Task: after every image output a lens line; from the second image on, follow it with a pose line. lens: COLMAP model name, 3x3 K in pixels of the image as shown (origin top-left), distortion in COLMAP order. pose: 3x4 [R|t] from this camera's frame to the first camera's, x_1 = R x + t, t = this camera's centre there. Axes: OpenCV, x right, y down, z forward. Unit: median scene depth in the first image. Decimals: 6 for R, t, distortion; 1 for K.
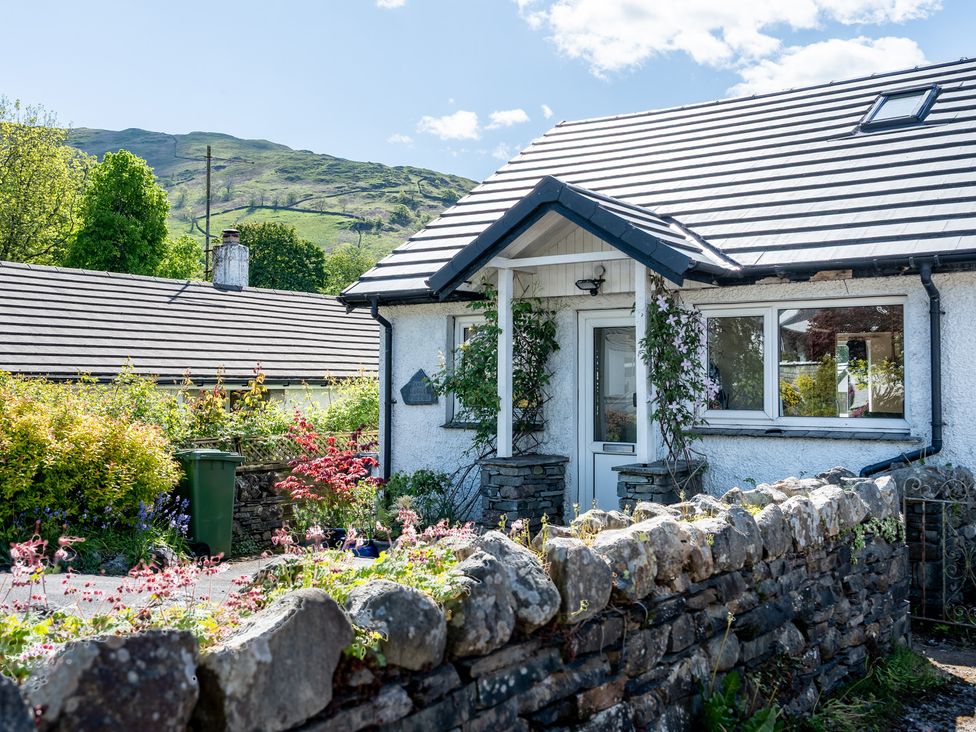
lens RADIAL K [[1043.0, 0, 488.0], [0, 1043.0, 366.0], [0, 0, 1]] dist [0.002416, -0.004617]
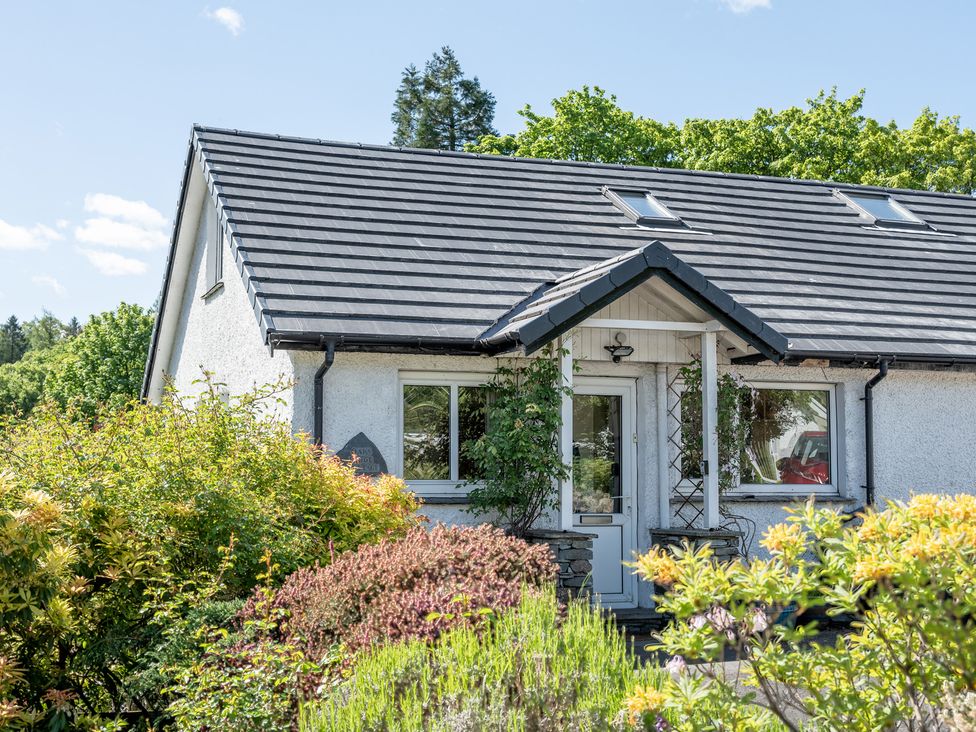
lens RADIAL K [[1433.3, 0, 488.0], [0, 1433.3, 366.0], [0, 0, 1]] dist [-0.003559, -0.011898]
pose [[0.566123, 0.068206, 0.821494, -1.014937], [-0.019700, 0.997406, -0.069235, 0.030524], [-0.824085, 0.023012, 0.565998, 0.317628]]
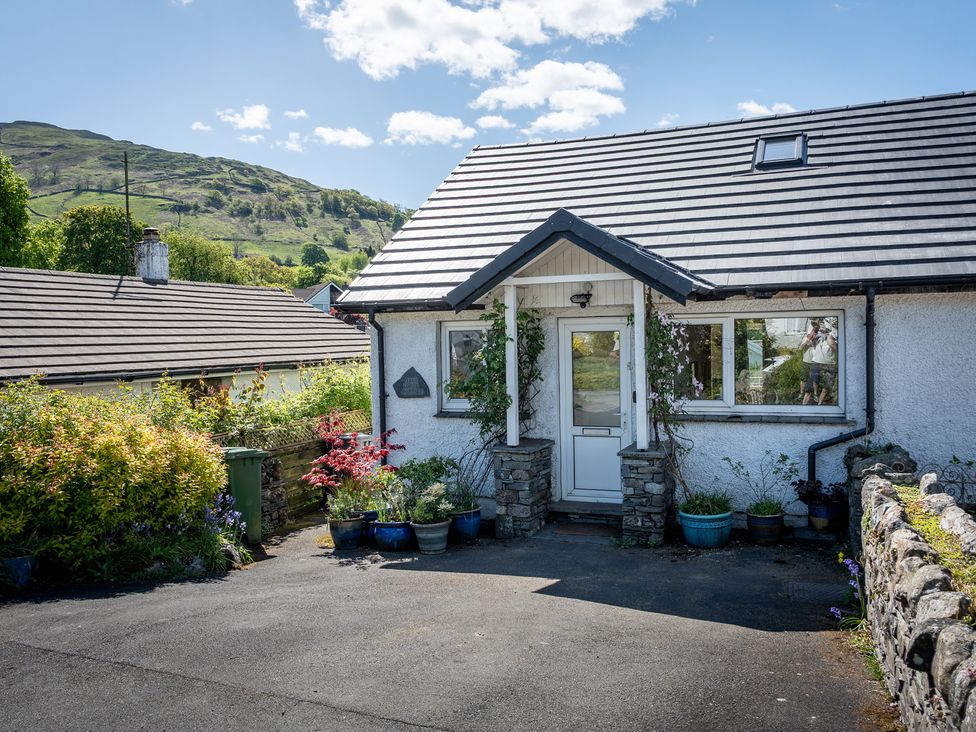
lens RADIAL K [[831.1, 0, 486.2], [0, 831.1, 381.8], [0, 0, 1]] dist [-0.002869, 0.005937]
pose [[0.974091, -0.033553, 0.223653, -0.211190], [0.017819, 0.997245, 0.072001, -0.050408], [-0.225453, -0.066151, 0.972006, 0.086364]]
